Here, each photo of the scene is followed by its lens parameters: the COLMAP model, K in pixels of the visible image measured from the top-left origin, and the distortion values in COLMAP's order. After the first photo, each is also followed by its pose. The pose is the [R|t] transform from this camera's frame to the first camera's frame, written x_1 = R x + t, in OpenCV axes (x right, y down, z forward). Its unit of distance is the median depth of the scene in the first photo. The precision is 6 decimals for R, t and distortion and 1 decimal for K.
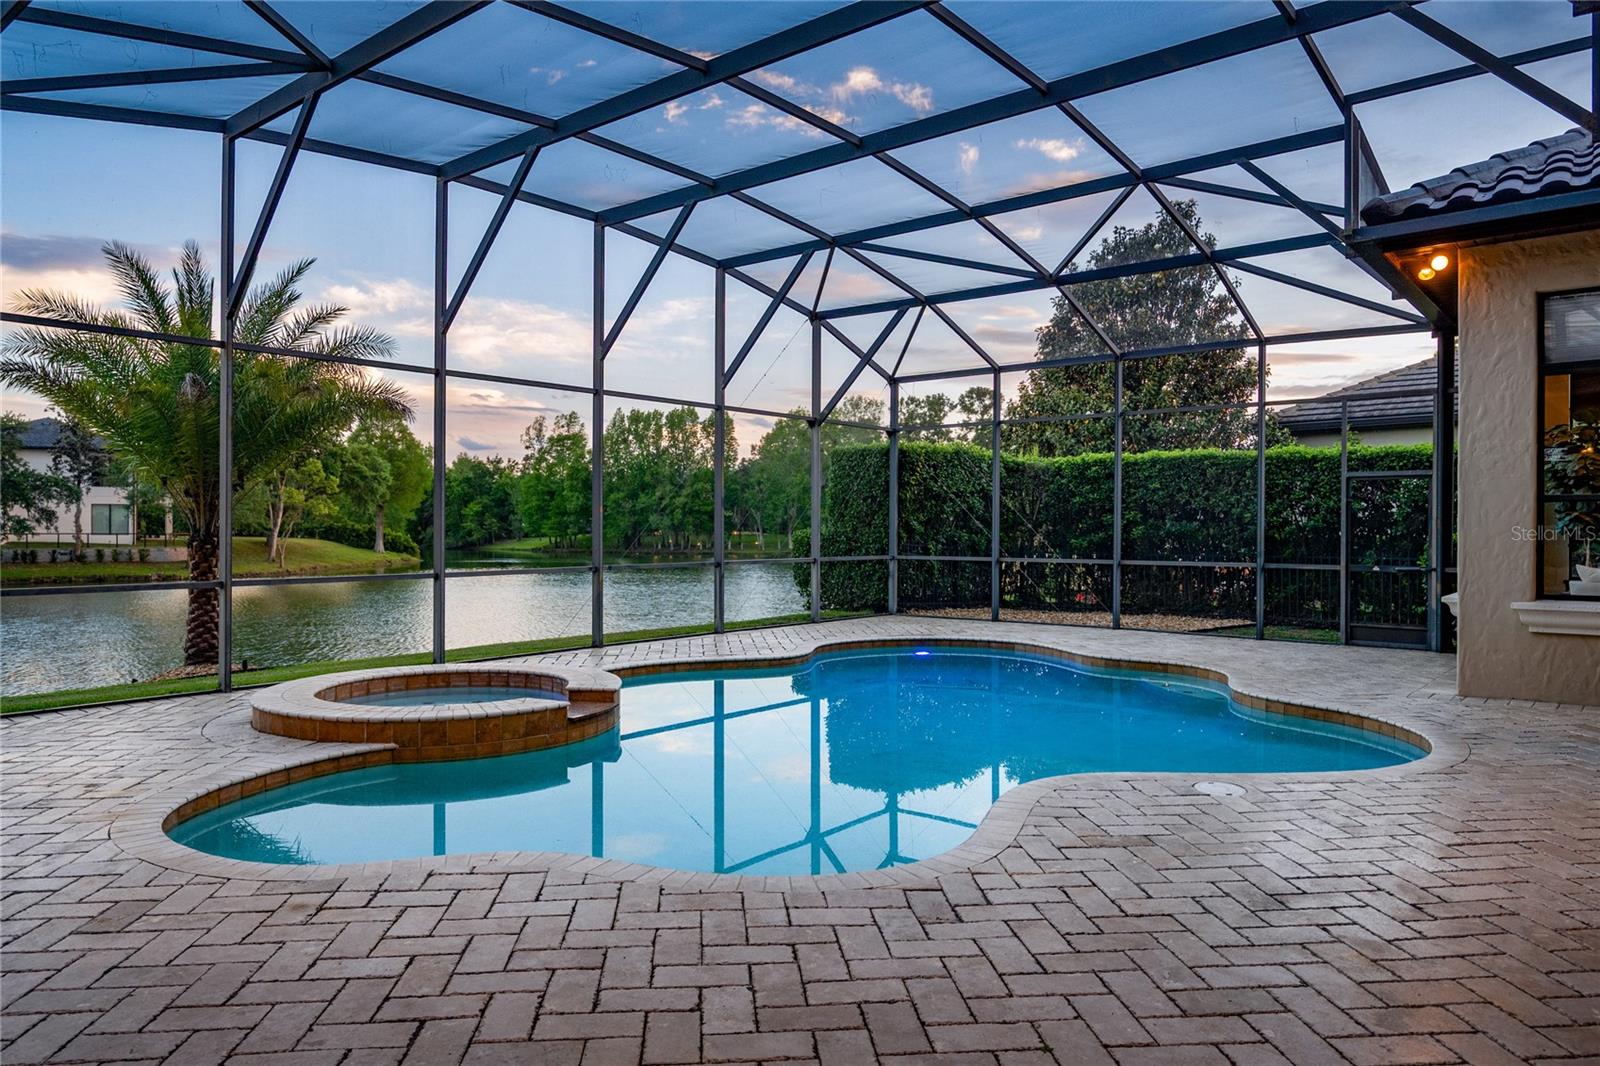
lens RADIAL K [[1029.9, 0, 807.6], [0, 1029.9, 537.3], [0, 0, 1]] dist [-0.001459, -0.001813]
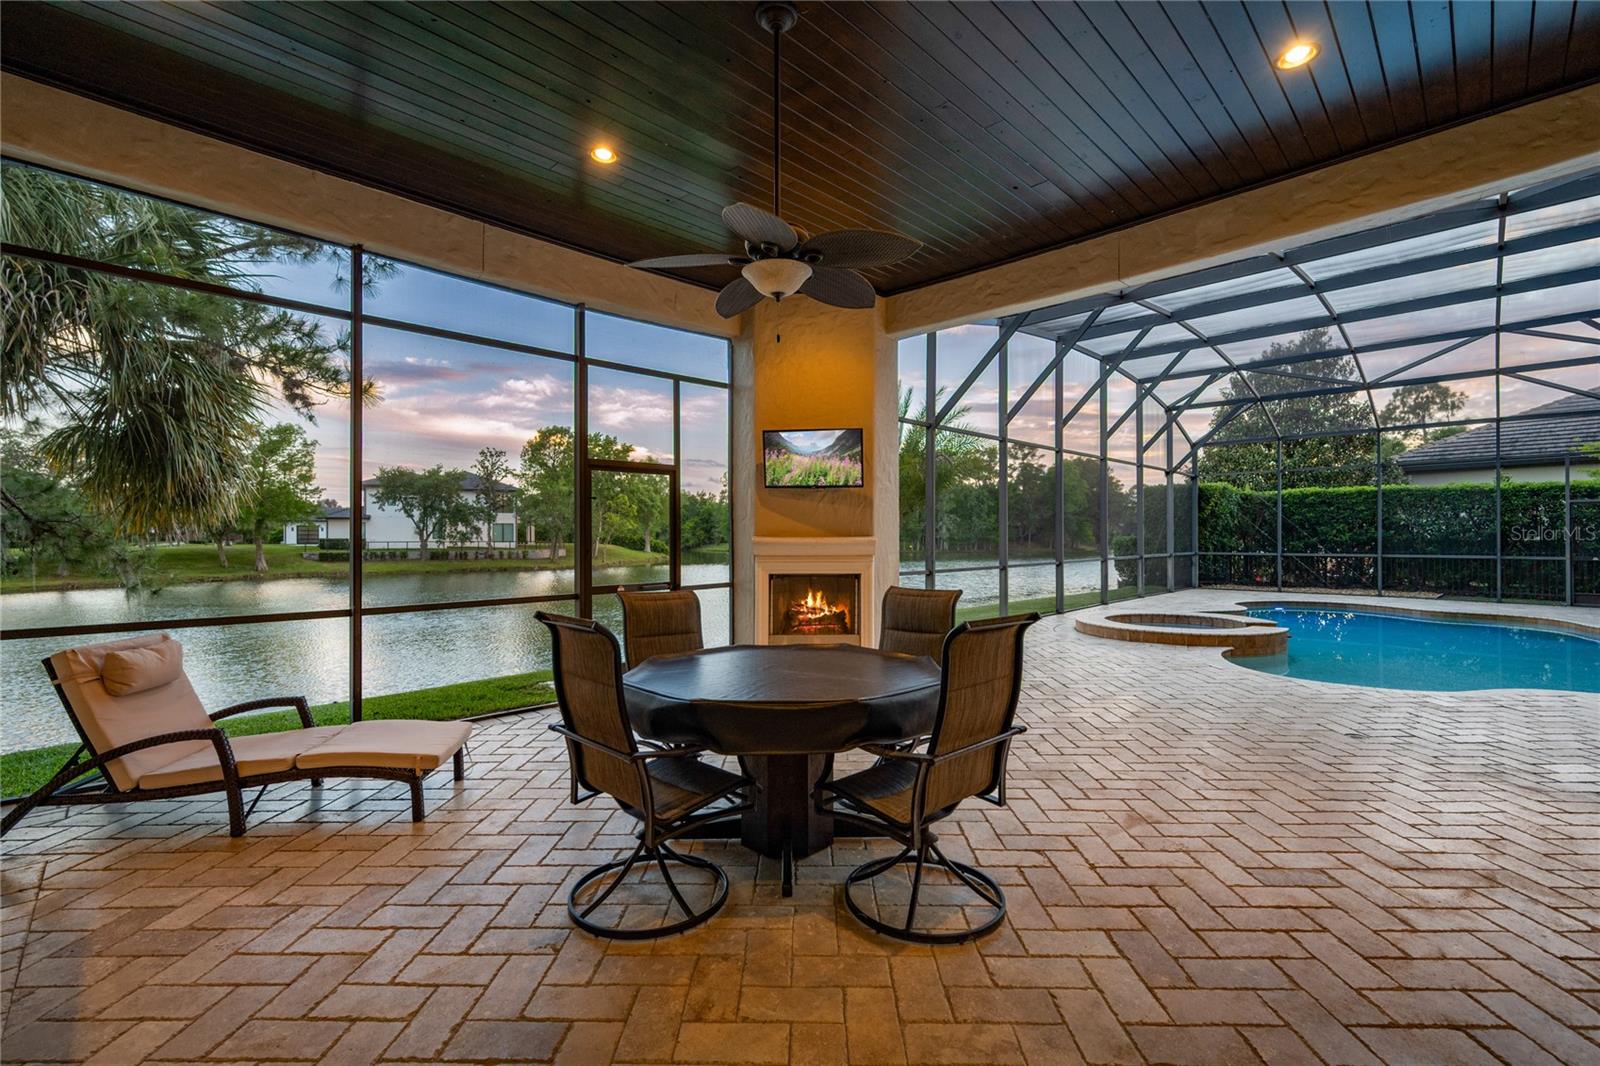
lens RADIAL K [[684.6, 0, 797.9], [0, 684.6, 529.5], [0, 0, 1]] dist [-0.000115, 0.000137]
pose [[0.995120, -0.005275, -0.098532, -0.324226], [0.003383, 0.999807, -0.019353, 0.000453], [0.098615, 0.018926, 0.994946, -0.108726]]
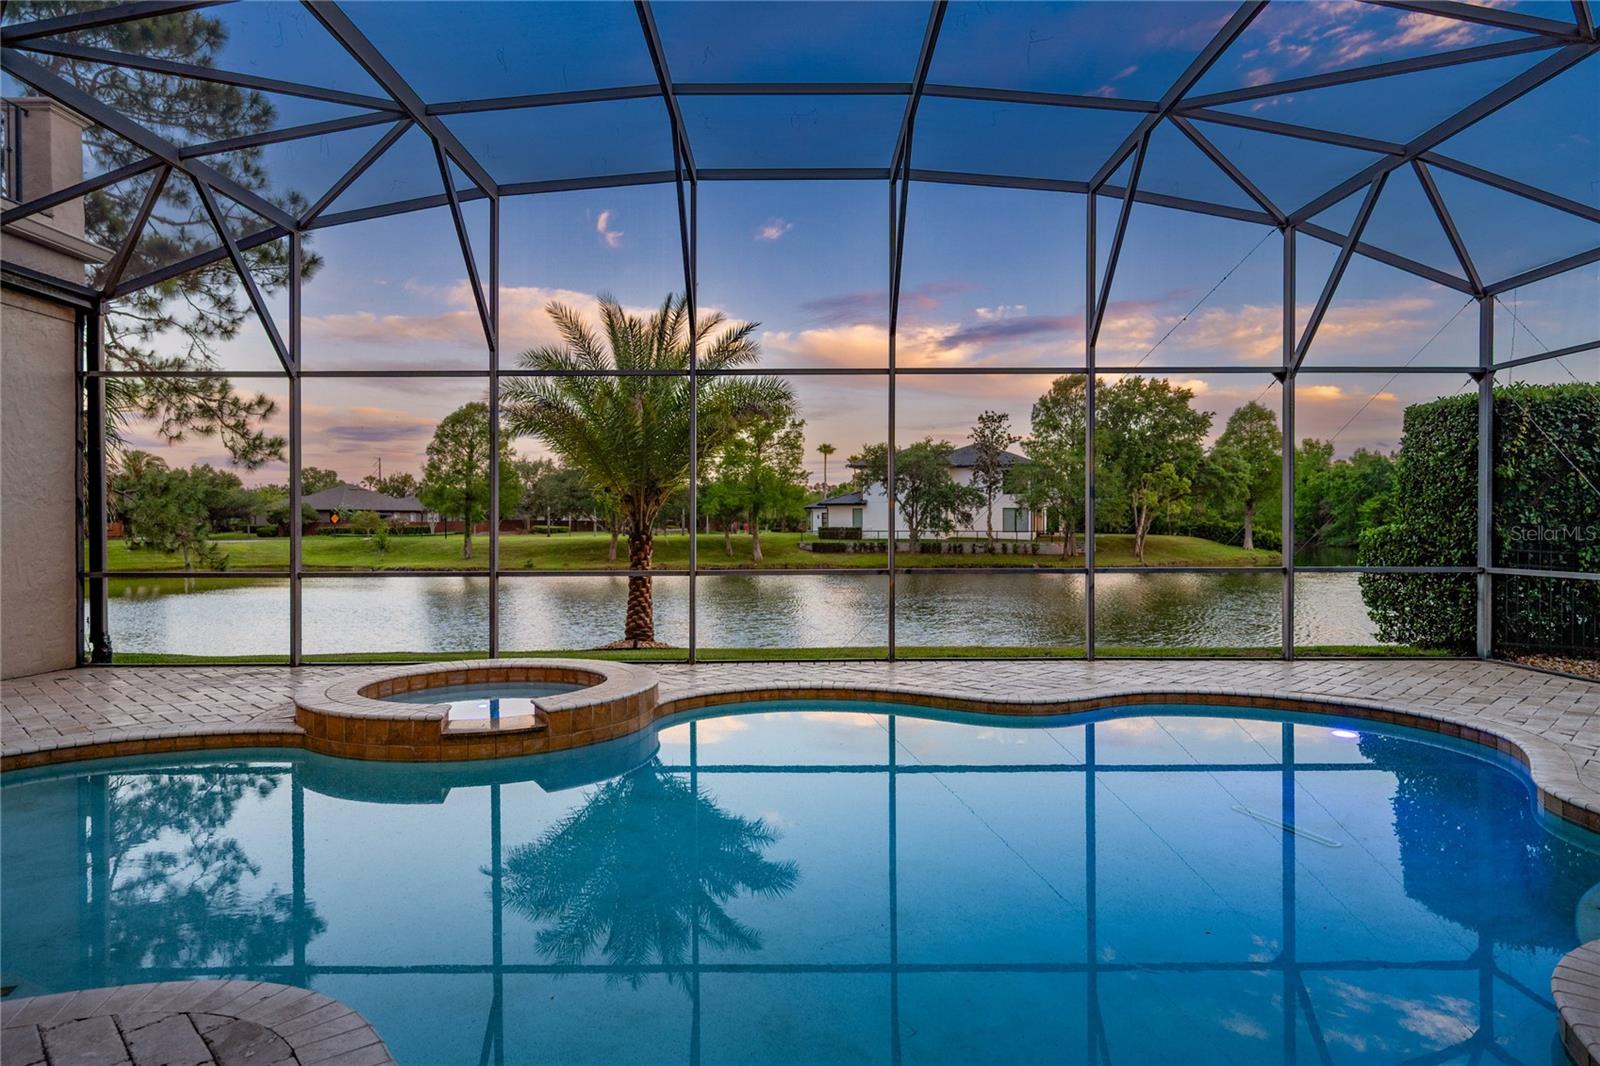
lens RADIAL K [[950.0, 0, 790.1], [0, 950.0, 528.9], [0, 0, 1]] dist [-0.026227, -0.001712]
pose [[0.630920, -0.000611, -0.775848, 0.156185], [-0.004215, 0.999982, -0.004215, -0.001207], [0.775837, 0.005930, 0.630906, 0.178342]]
